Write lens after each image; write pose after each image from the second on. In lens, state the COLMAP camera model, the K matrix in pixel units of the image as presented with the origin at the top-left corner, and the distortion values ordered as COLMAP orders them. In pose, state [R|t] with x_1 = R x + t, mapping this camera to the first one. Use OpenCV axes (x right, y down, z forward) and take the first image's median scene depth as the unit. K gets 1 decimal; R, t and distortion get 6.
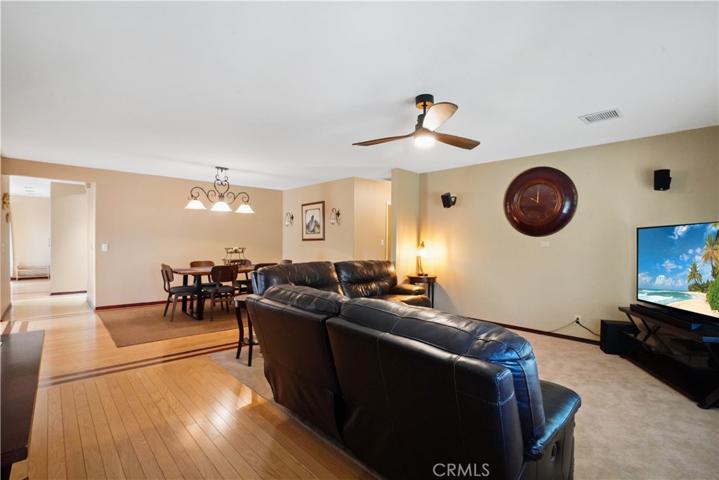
lens RADIAL K [[340.1, 0, 359.5], [0, 340.1, 240.0], [0, 0, 1]] dist [-0.001062, 0.000118]
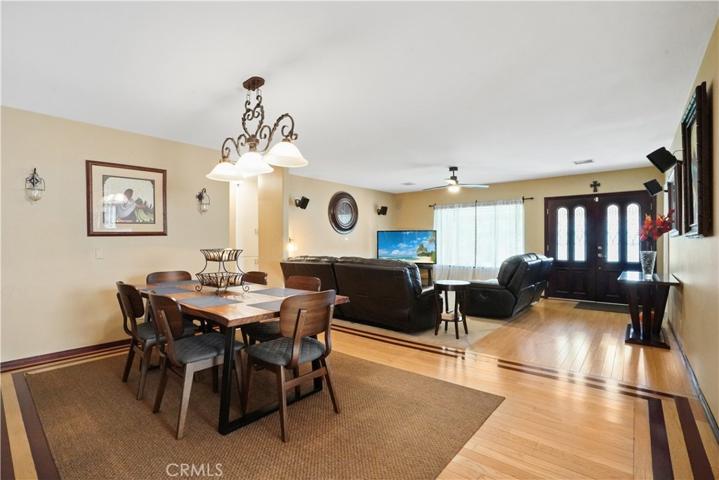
lens RADIAL K [[340.1, 0, 359.5], [0, 340.1, 240.0], [0, 0, 1]] dist [-0.001062, 0.000118]
pose [[-0.112518, -0.001312, 0.993649, -0.775574], [0.008829, 0.999958, 0.002320, 0.011101], [-0.993610, 0.009034, -0.112502, 0.763445]]
